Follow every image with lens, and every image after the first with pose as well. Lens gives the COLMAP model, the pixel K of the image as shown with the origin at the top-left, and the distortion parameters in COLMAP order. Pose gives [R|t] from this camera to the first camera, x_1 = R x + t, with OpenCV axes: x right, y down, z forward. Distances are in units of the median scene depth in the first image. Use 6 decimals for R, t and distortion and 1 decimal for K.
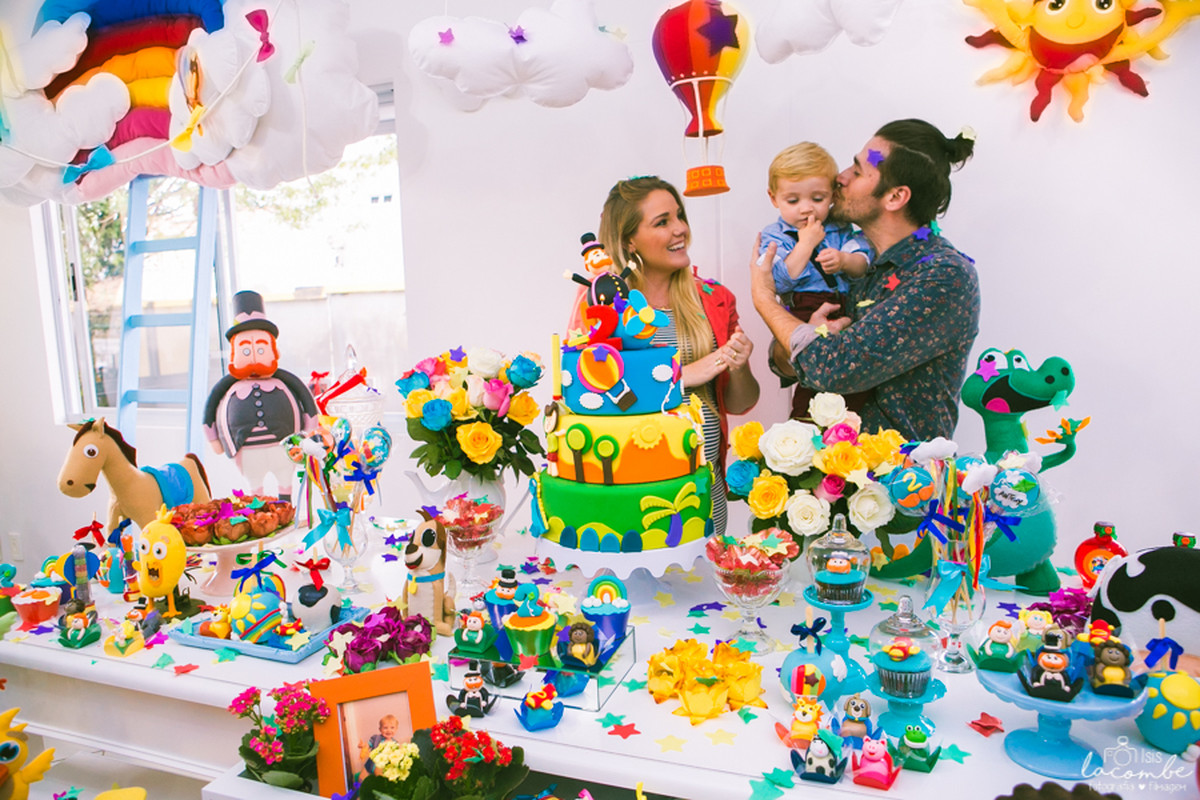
lens RADIAL K [[823.8, 0, 602.5], [0, 823.8, 404.9], [0, 0, 1]] dist [-0.103536, 0.073311]
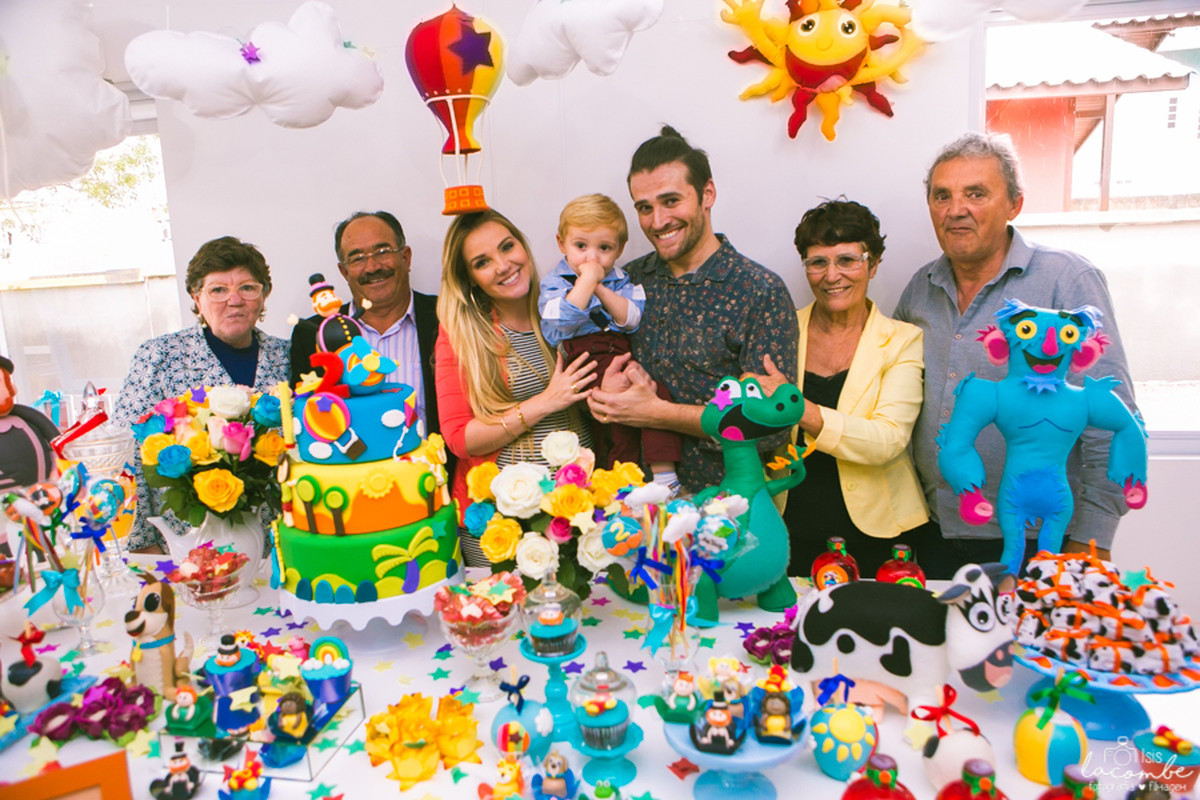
lens RADIAL K [[827.0, 0, 600.7], [0, 827.0, 404.7], [0, 0, 1]] dist [-0.103710, 0.076244]
pose [[0.985813, -0.039604, 0.163109, 0.155058], [0.033334, 0.998603, 0.040999, -0.086036], [-0.164505, -0.034981, 0.985756, -0.010425]]
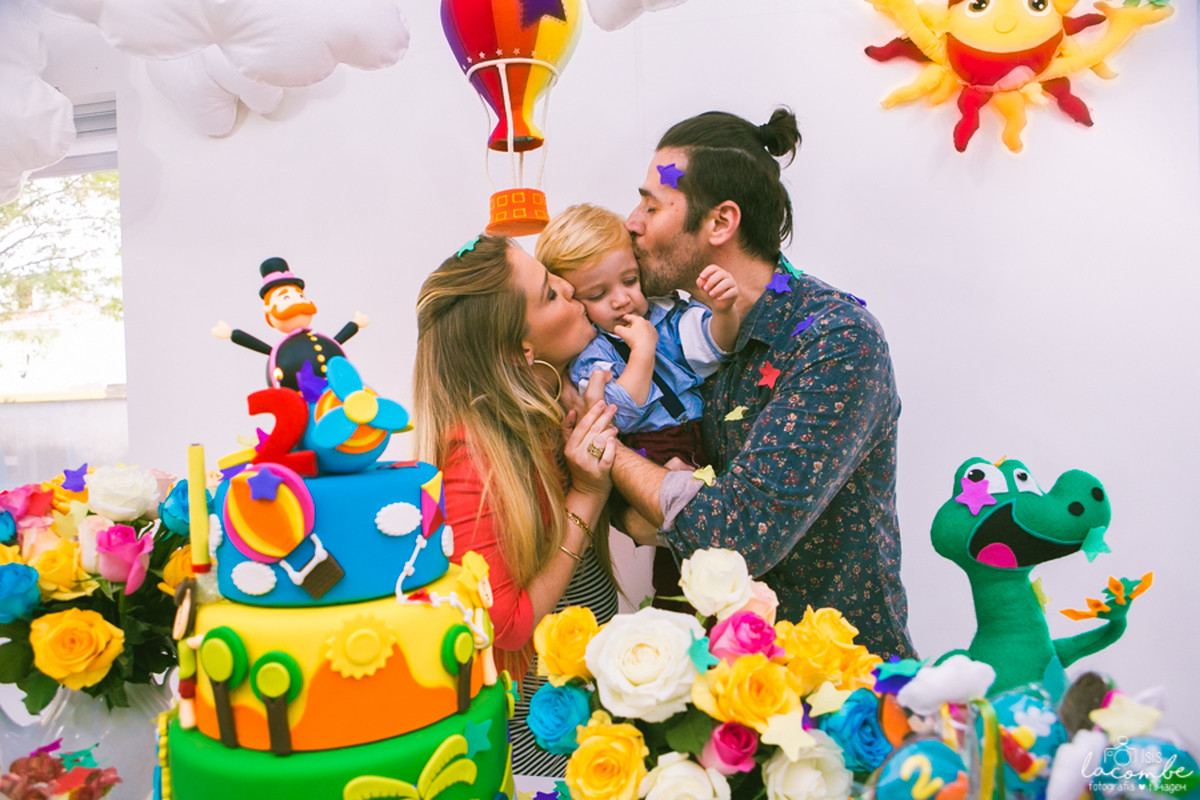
lens RADIAL K [[823.8, 0, 602.5], [0, 823.8, 404.9], [0, 0, 1]] dist [-0.103536, 0.073311]
pose [[0.987084, -0.002697, 0.160181, 0.114662], [0.022075, 0.992610, -0.119320, -0.045123], [-0.158676, 0.121315, 0.979849, 0.463816]]
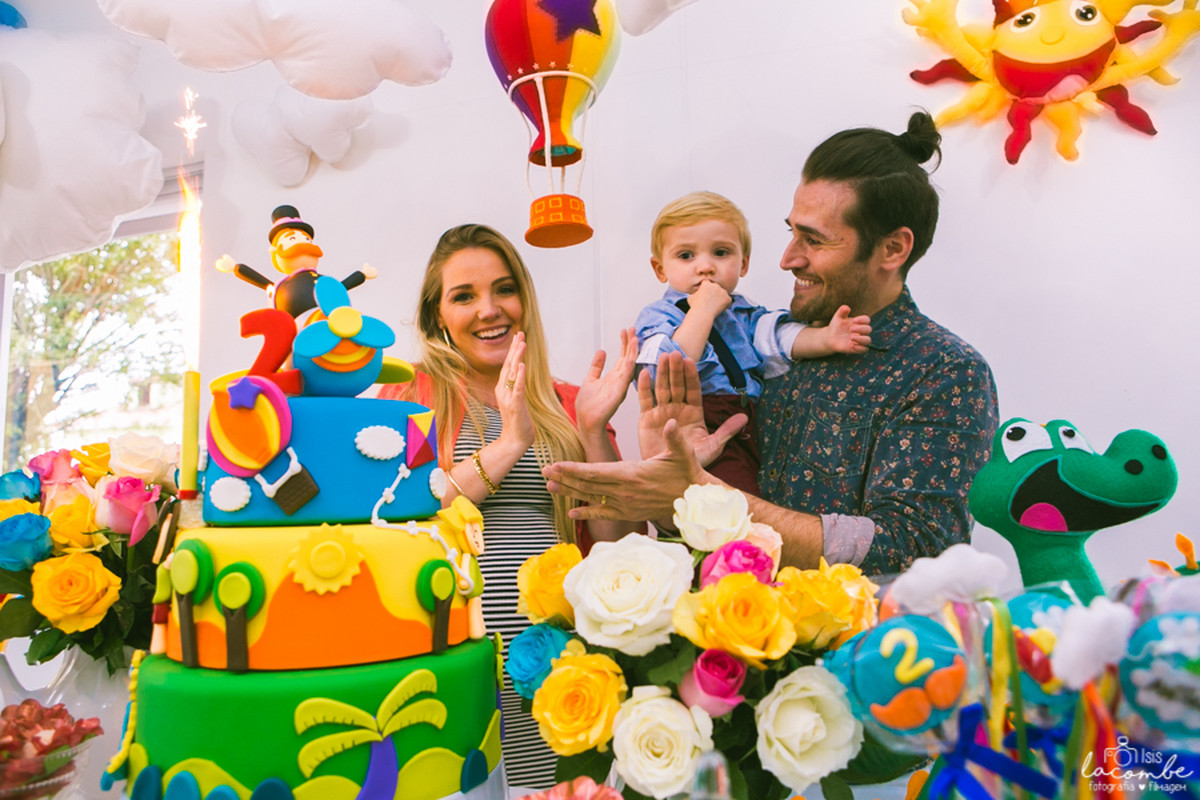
lens RADIAL K [[823.8, 0, 602.5], [0, 823.8, 404.9], [0, 0, 1]] dist [-0.103536, 0.073311]
pose [[0.998439, 0.017689, 0.052979, 0.177492], [-0.004123, 0.969279, -0.245928, 0.059675], [-0.055702, 0.245326, 0.967839, 0.498834]]
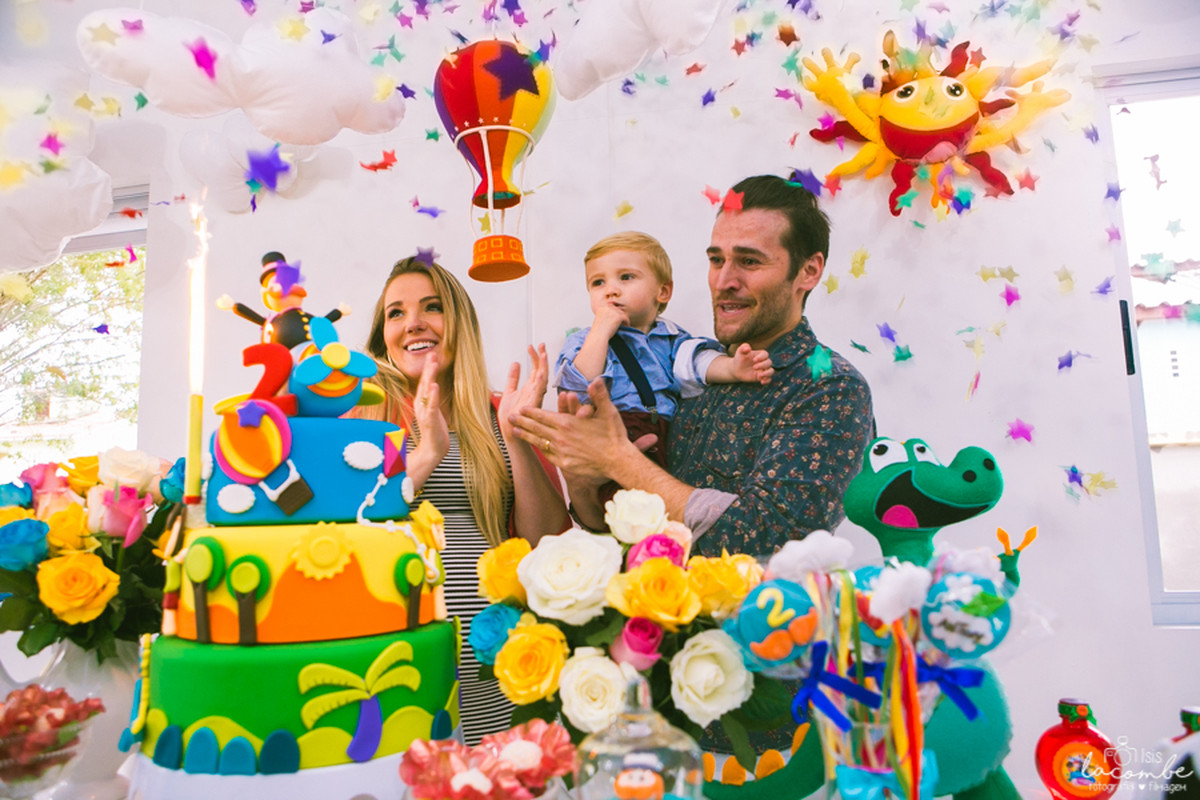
lens RADIAL K [[823.8, 0, 602.5], [0, 823.8, 404.9], [0, 0, 1]] dist [-0.103536, 0.073311]
pose [[0.988427, 0.026032, 0.149449, 0.152582], [0.014509, 0.964427, -0.263951, 0.084241], [-0.151004, 0.263065, 0.952888, 0.388915]]
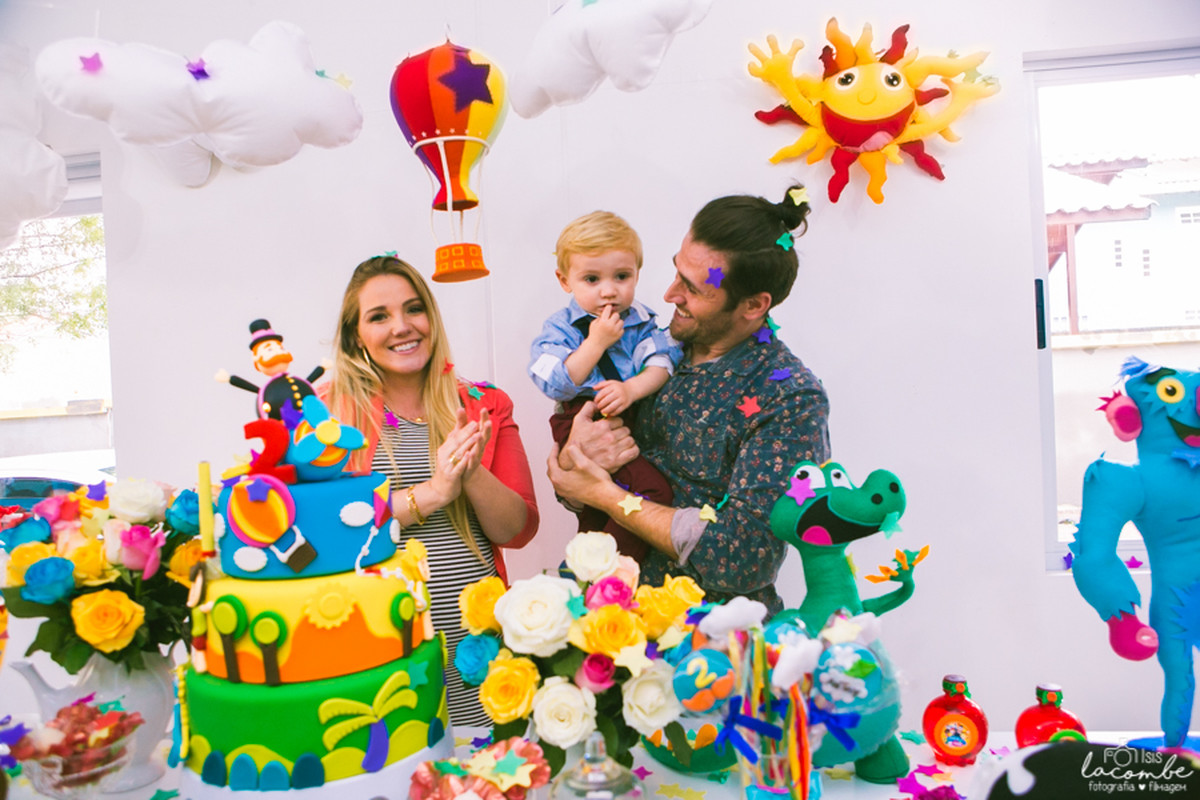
lens RADIAL K [[823.8, 0, 602.5], [0, 823.8, 404.9], [0, 0, 1]] dist [-0.103536, 0.073311]
pose [[0.979218, -0.016020, 0.202175, 0.135846], [0.042579, 0.990897, -0.127710, -0.032722], [-0.198289, 0.133664, 0.970987, 0.270077]]
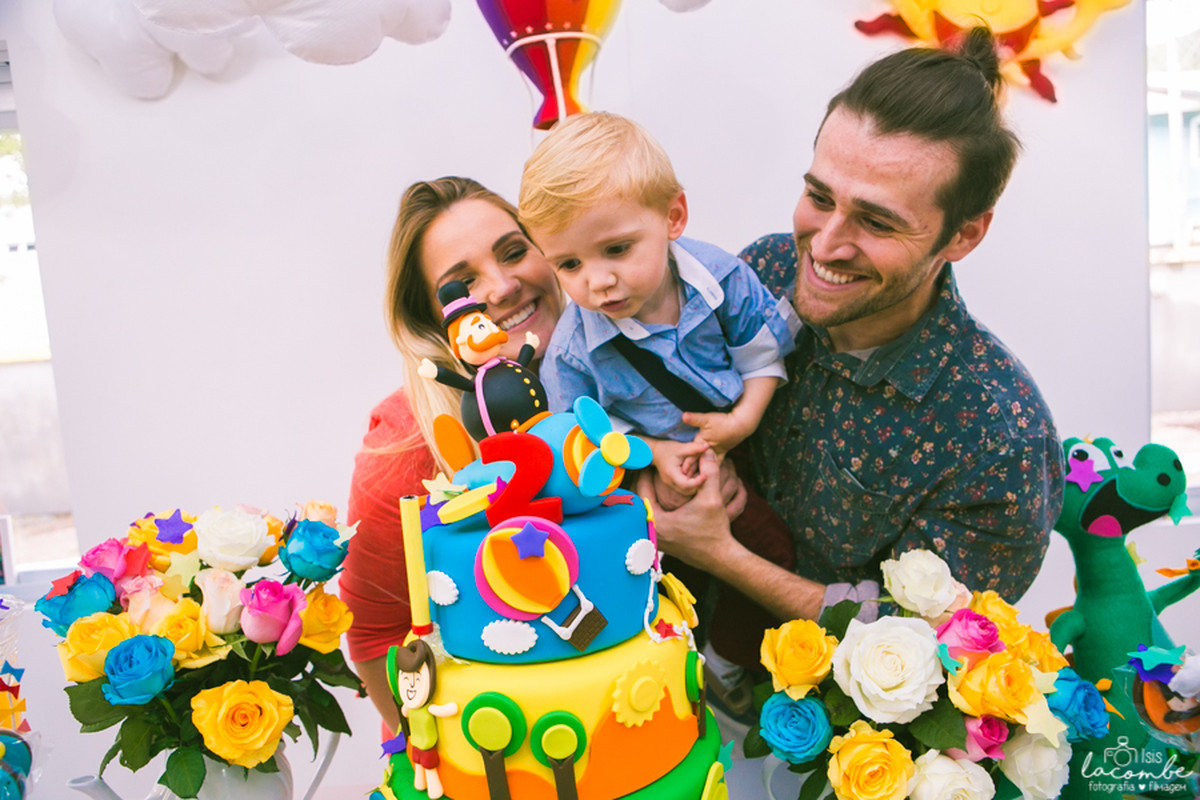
lens RADIAL K [[827.0, 0, 600.7], [0, 827.0, 404.7], [0, 0, 1]] dist [-0.103710, 0.076244]
pose [[0.936491, -0.072492, 0.343118, -0.113111], [0.090623, 0.995195, -0.037083, -0.112334], [-0.338781, 0.065822, 0.938560, 0.524517]]
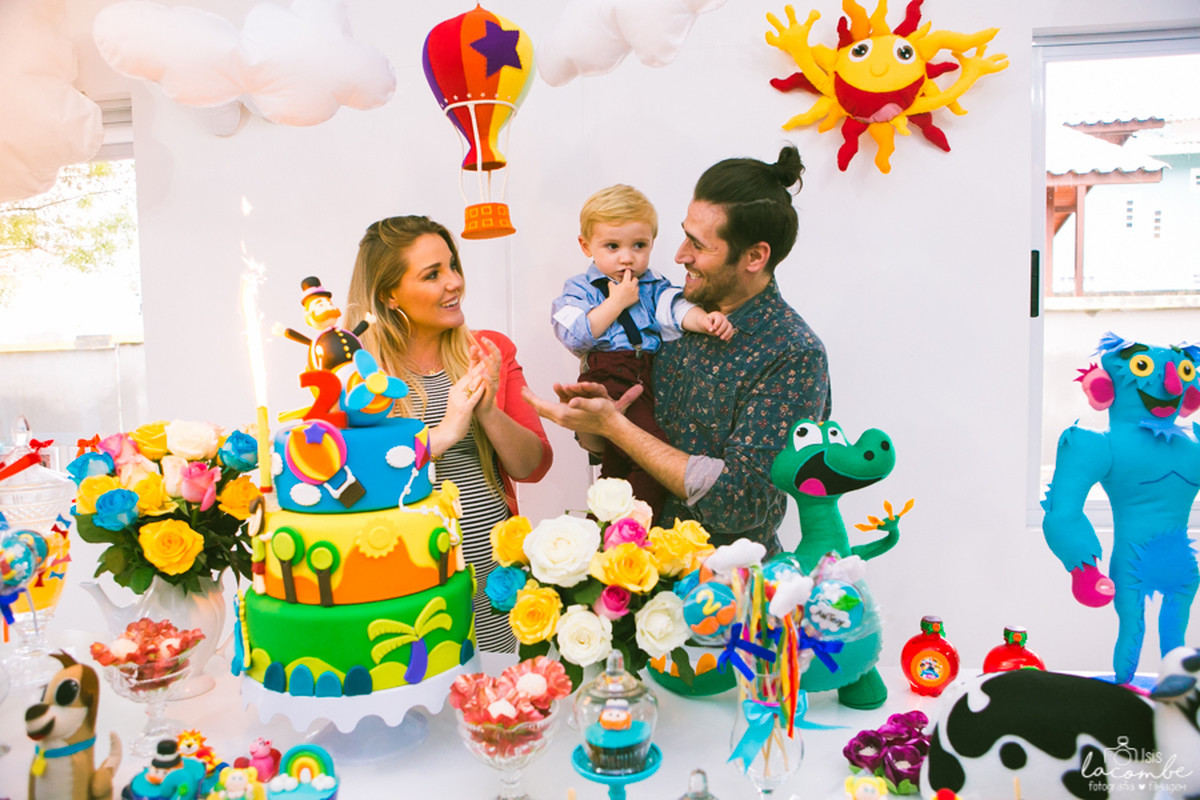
lens RADIAL K [[823.8, 0, 602.5], [0, 823.8, 404.9], [0, 0, 1]] dist [-0.103536, 0.073311]
pose [[0.979699, -0.002754, 0.200453, 0.102710], [0.015588, 0.997925, -0.062476, -0.035768], [-0.199865, 0.064333, 0.977709, 0.200450]]
